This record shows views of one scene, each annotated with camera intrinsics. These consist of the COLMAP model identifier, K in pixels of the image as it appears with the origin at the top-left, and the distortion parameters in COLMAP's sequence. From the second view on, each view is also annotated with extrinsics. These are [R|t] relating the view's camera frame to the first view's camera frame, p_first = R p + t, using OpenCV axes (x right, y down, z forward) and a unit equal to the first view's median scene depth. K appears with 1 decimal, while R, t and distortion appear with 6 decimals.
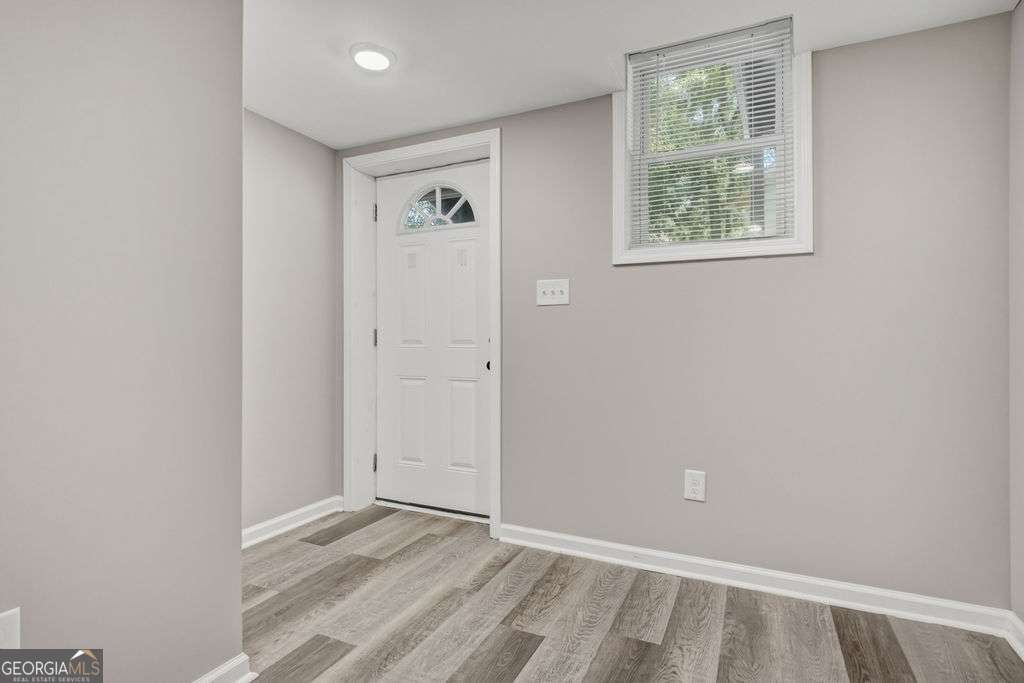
lens RADIAL K [[519.4, 0, 507.3], [0, 519.4, 339.1], [0, 0, 1]] dist [0.002027, 0.000255]
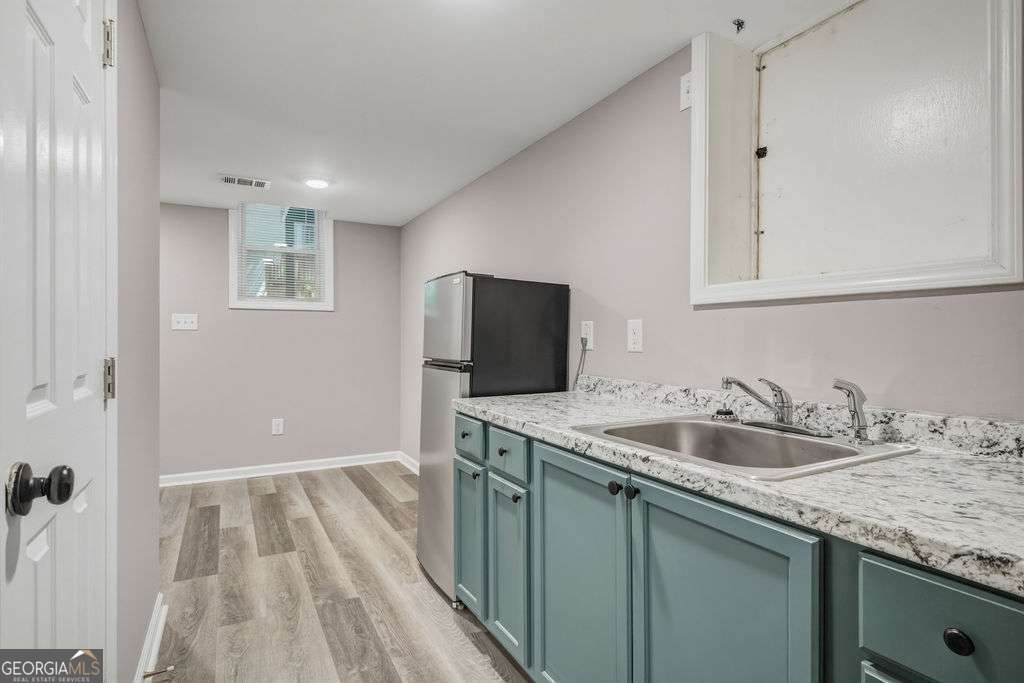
lens RADIAL K [[533.0, 0, 513.6], [0, 533.0, 337.4], [0, 0, 1]] dist [0.016122, -0.017056]
pose [[0.588193, 0.004680, 0.808707, -0.717538], [-0.005490, 0.999983, -0.001794, -0.051031], [-0.808702, -0.003384, 0.588209, -0.858609]]
